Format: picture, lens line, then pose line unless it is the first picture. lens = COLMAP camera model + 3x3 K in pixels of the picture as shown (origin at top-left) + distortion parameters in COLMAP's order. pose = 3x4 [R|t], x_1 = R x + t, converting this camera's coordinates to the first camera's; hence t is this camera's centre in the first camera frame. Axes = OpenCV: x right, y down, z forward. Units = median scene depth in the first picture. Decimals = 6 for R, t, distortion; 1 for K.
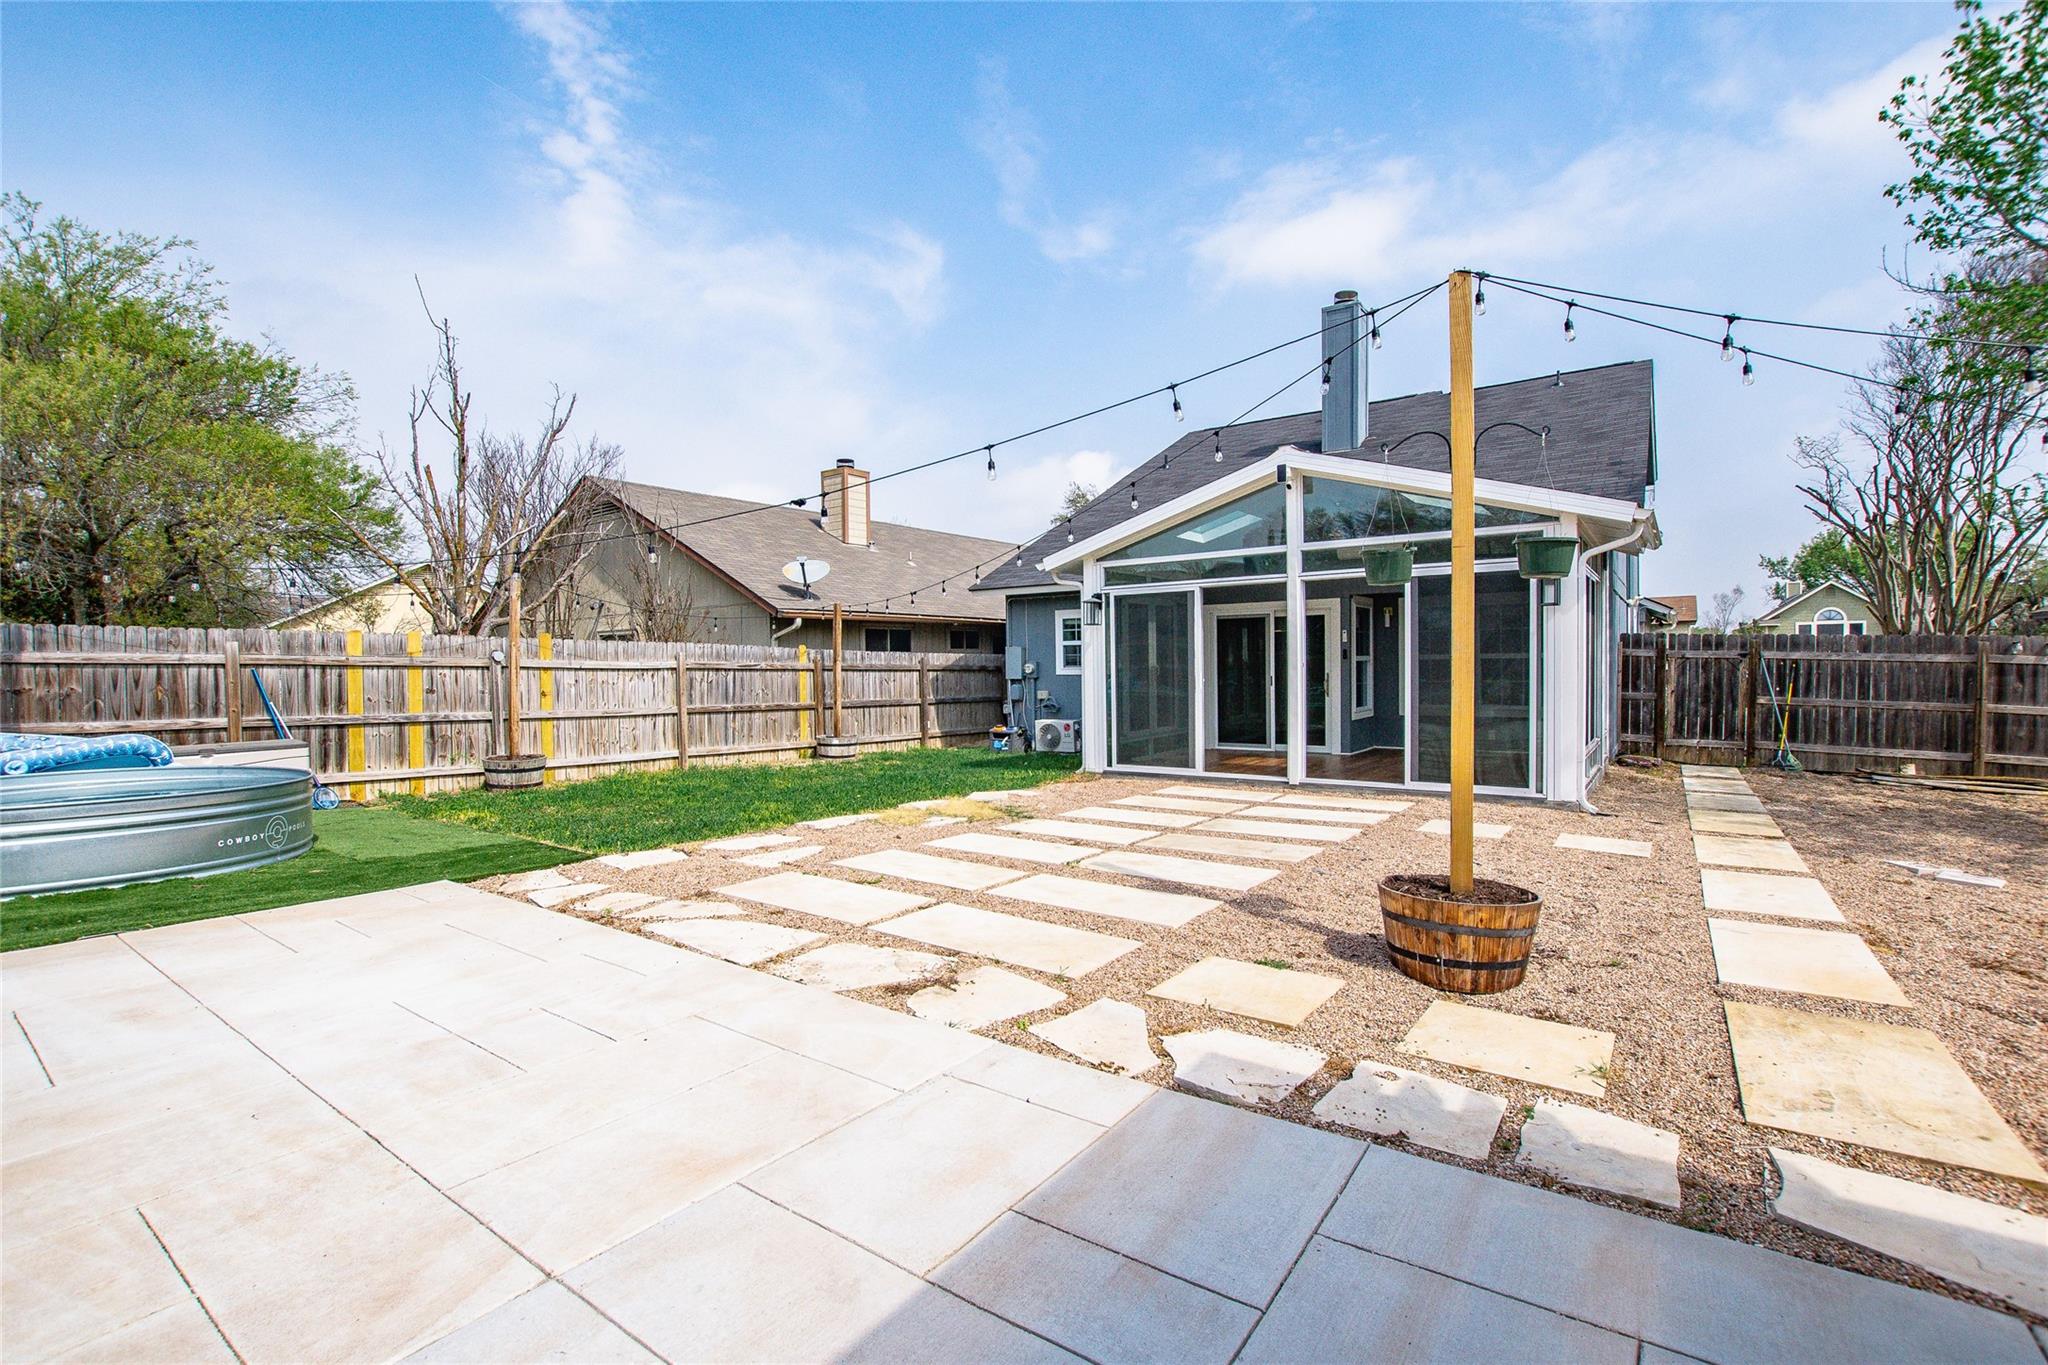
lens RADIAL K [[903.0, 0, 1024.3], [0, 903.0, 675.0], [0, 0, 1]] dist [-0.034676, 0.000677]
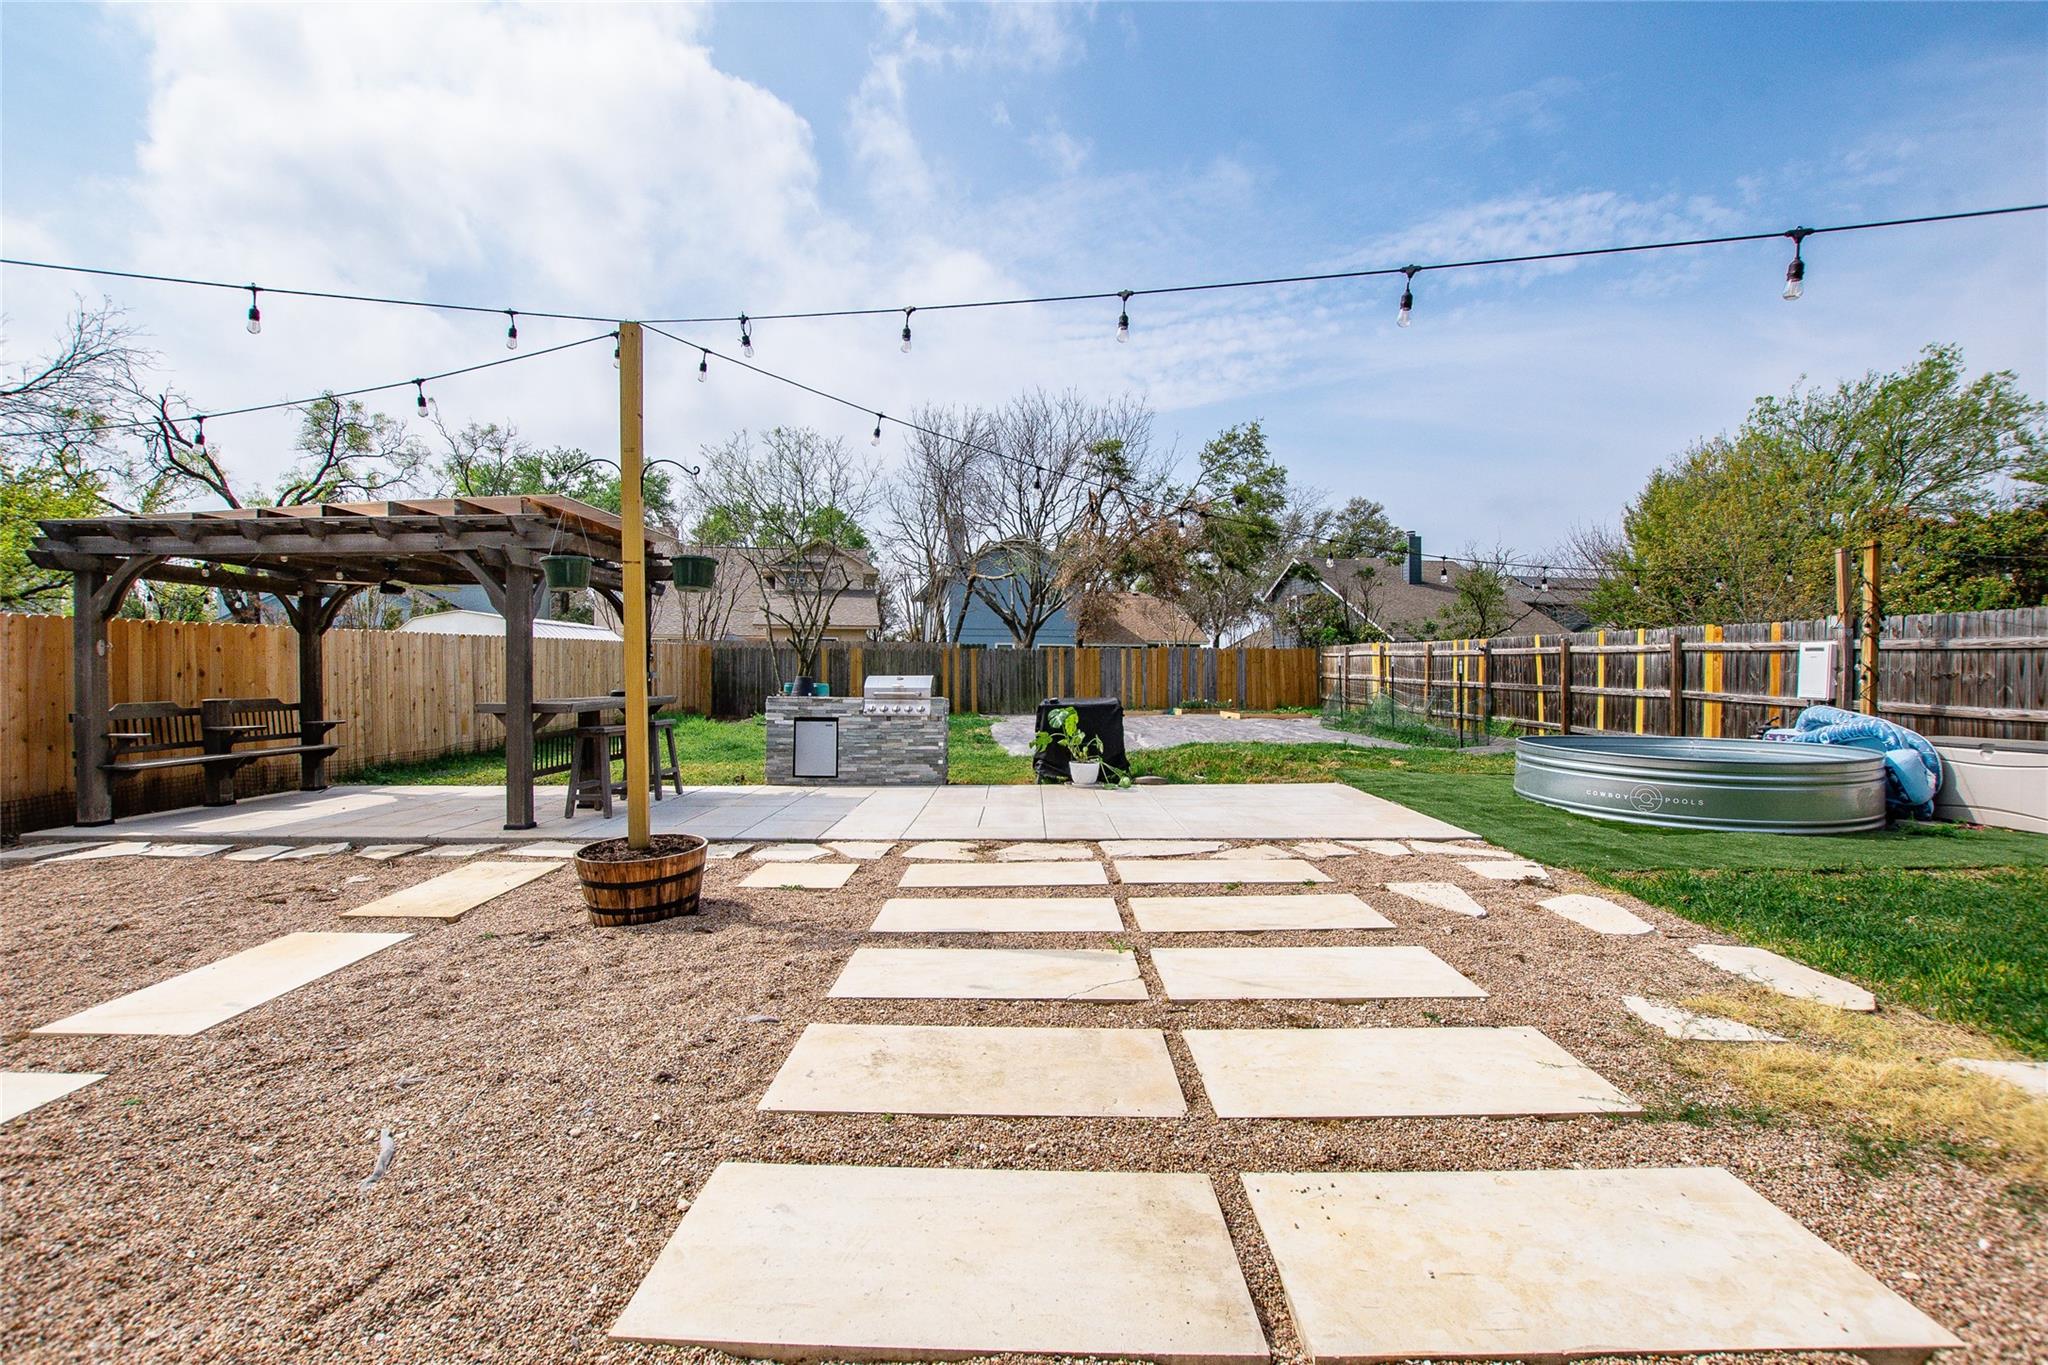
lens RADIAL K [[903.0, 0, 1024.3], [0, 903.0, 675.0], [0, 0, 1]] dist [-0.034676, 0.000677]
pose [[-0.815725, 0.015130, -0.578243, 0.358041], [0.007080, 0.999844, 0.016174, -0.006502], [0.578397, 0.009100, -0.815704, 1.087777]]
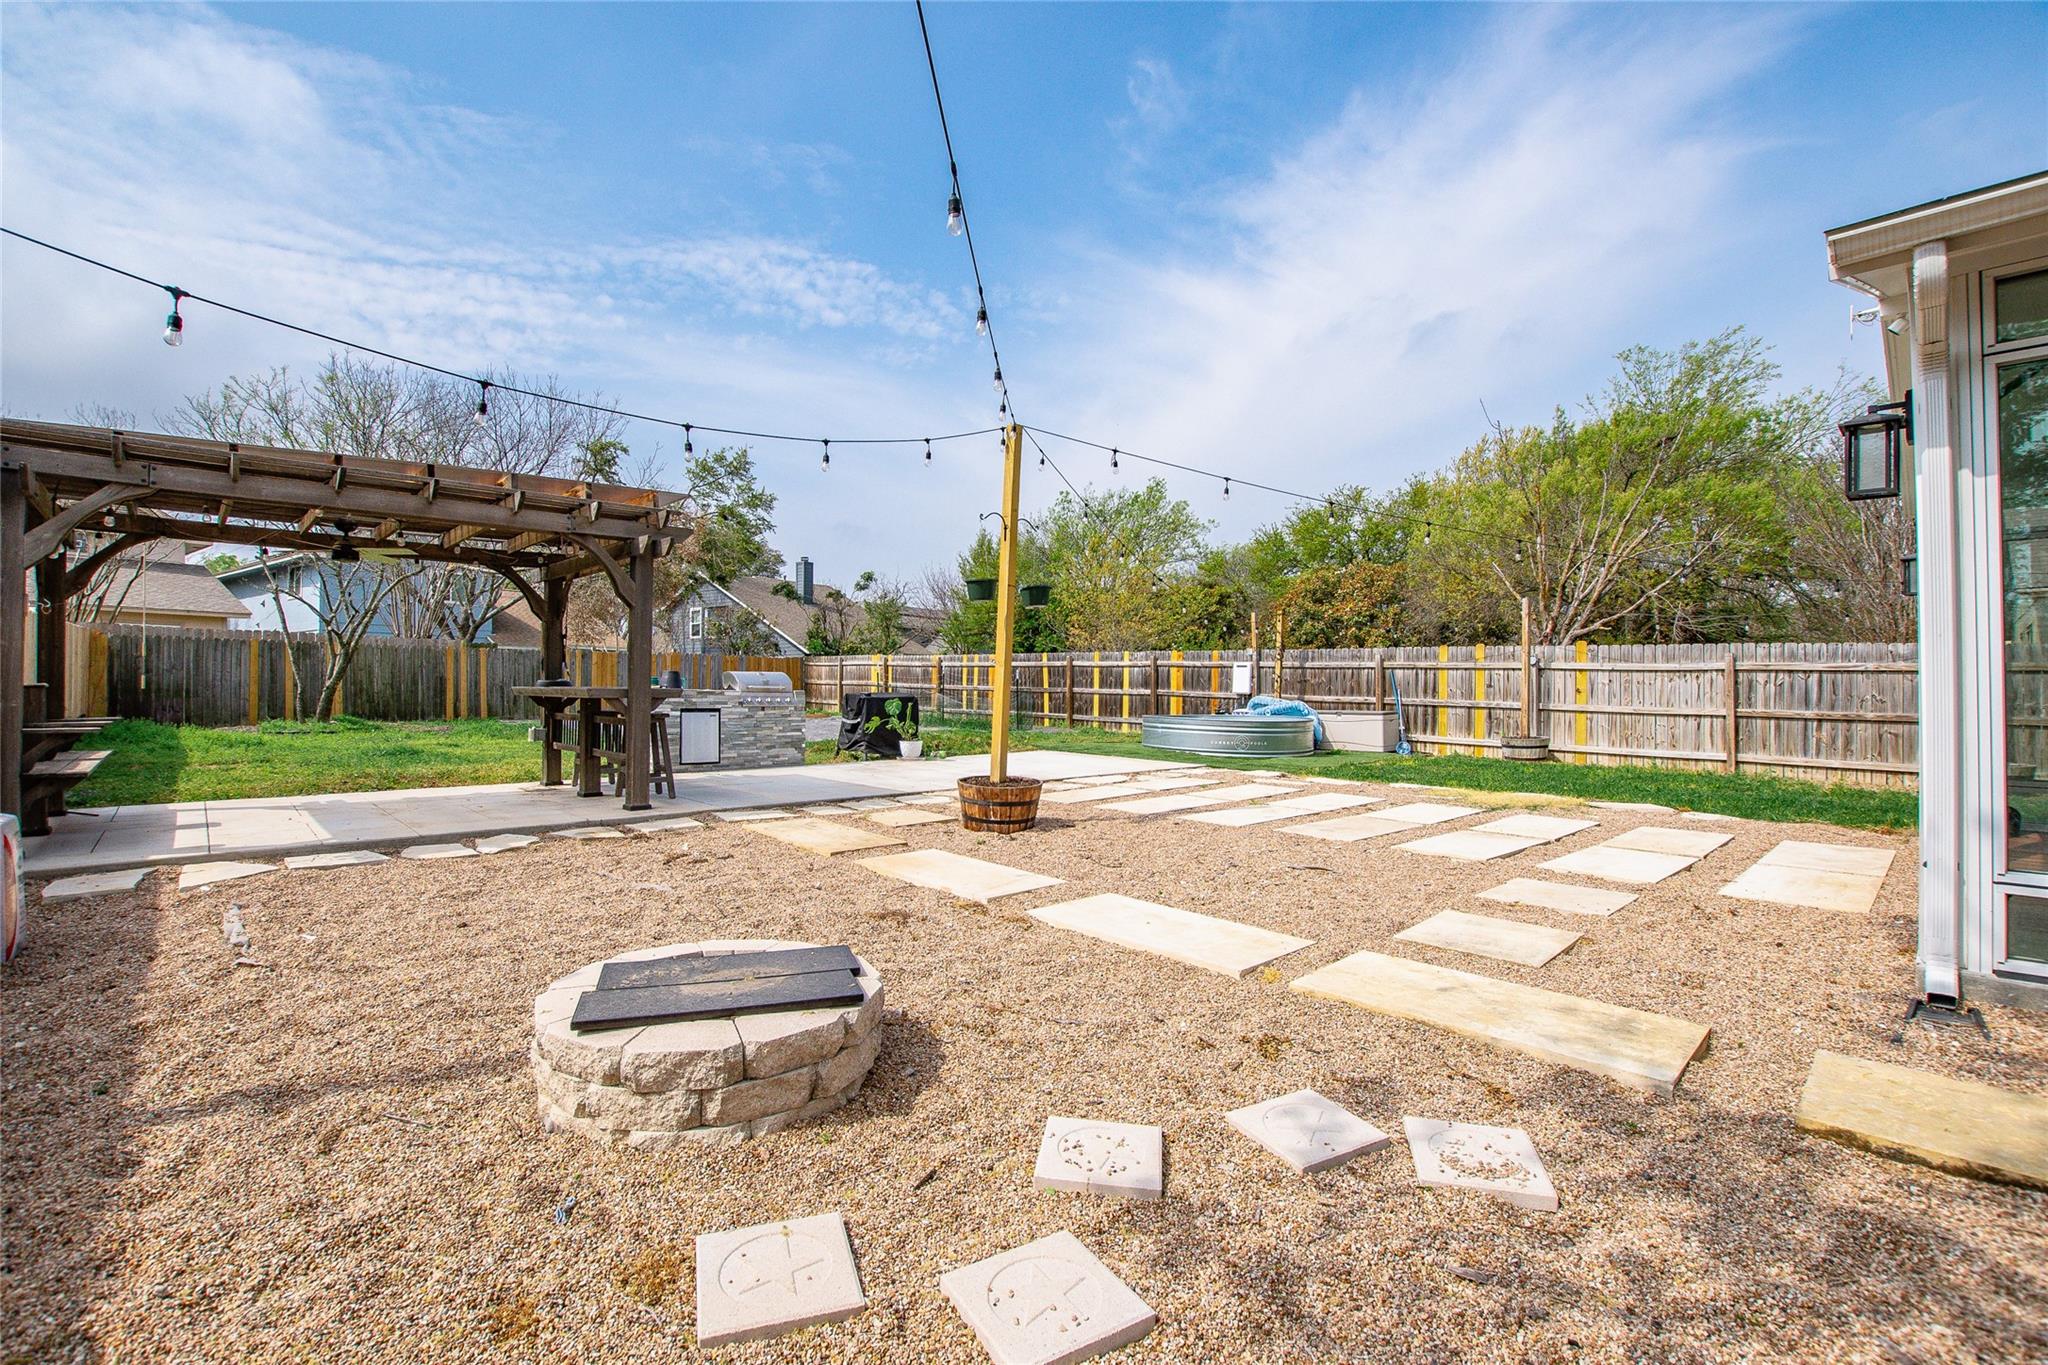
lens RADIAL K [[899.3, 0, 1022.6], [0, 899.3, 674.6], [0, 0, 1]] dist [-0.037955, 0.004112]
pose [[-0.189868, -0.002342, -0.981807, 1.050904], [-0.013513, 0.999909, 0.000228, 0.012003], [0.981717, 0.013310, -0.189882, 0.653513]]
